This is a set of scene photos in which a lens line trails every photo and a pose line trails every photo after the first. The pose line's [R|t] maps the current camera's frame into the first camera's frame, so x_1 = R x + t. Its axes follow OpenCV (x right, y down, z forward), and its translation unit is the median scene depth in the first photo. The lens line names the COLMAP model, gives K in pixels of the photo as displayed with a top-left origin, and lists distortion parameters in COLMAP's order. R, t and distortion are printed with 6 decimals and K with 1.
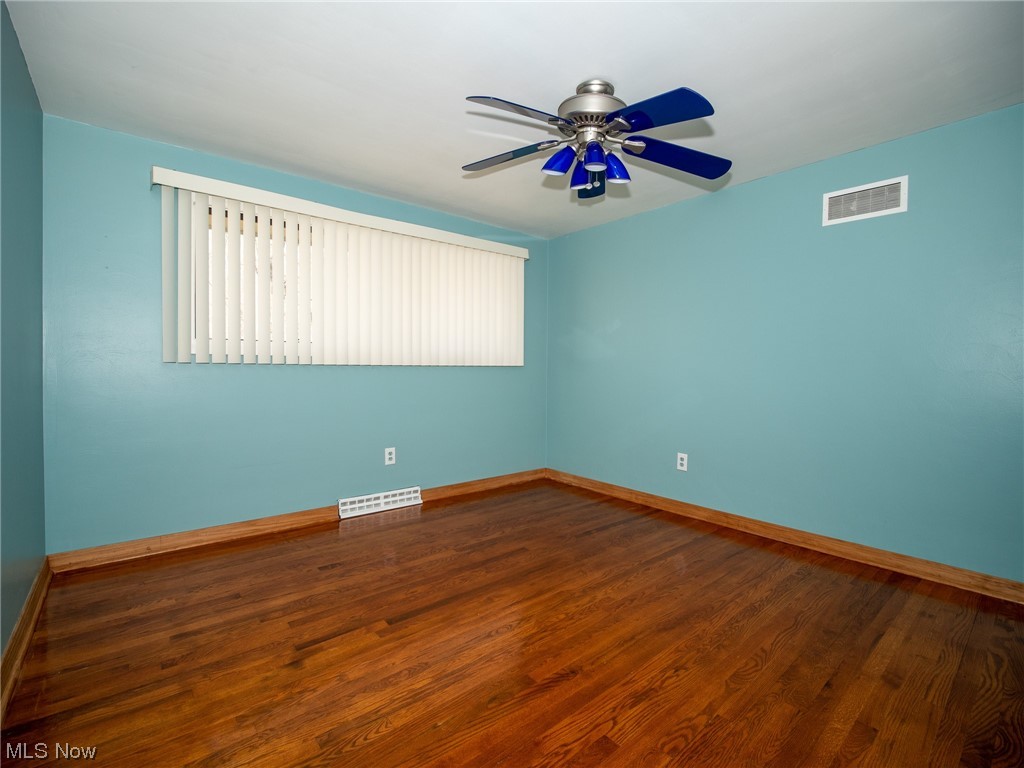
lens RADIAL K [[463.2, 0, 512.0], [0, 463.2, 384.0], [0, 0, 1]] dist [-0.004261, -0.000826]
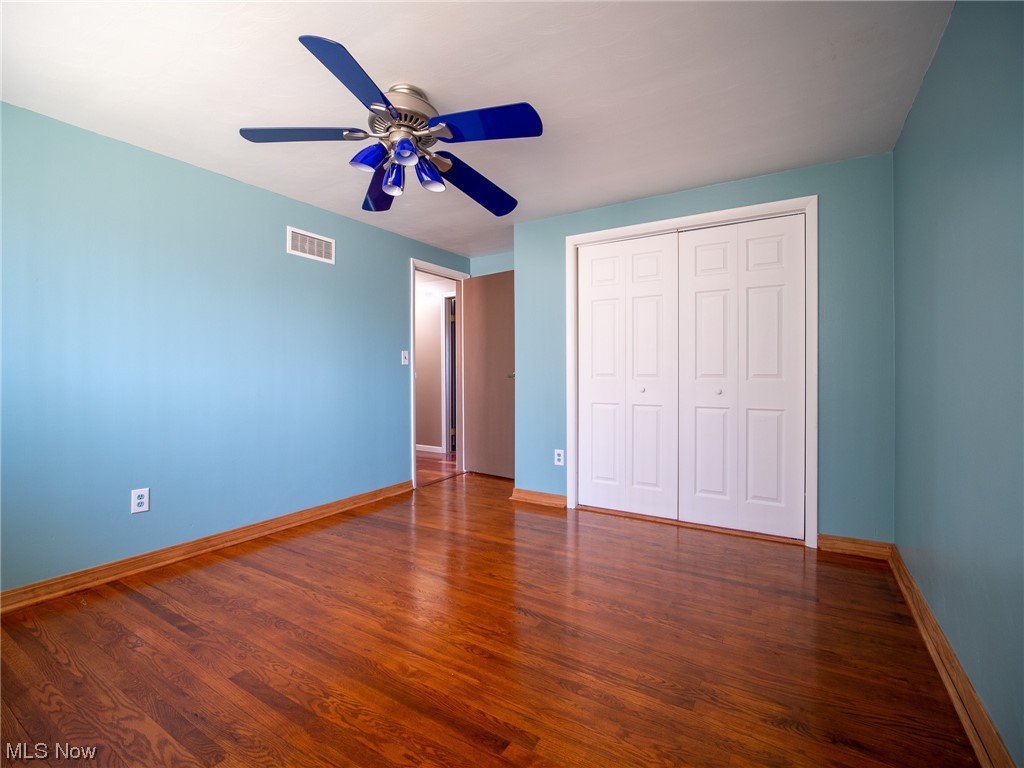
lens RADIAL K [[463.2, 0, 512.0], [0, 463.2, 384.0], [0, 0, 1]] dist [-0.004261, -0.000826]
pose [[-0.308180, -0.027704, 0.950925, -0.704327], [0.032075, 0.998705, 0.039491, -0.035860], [-0.950787, 0.042672, -0.306892, 0.915089]]
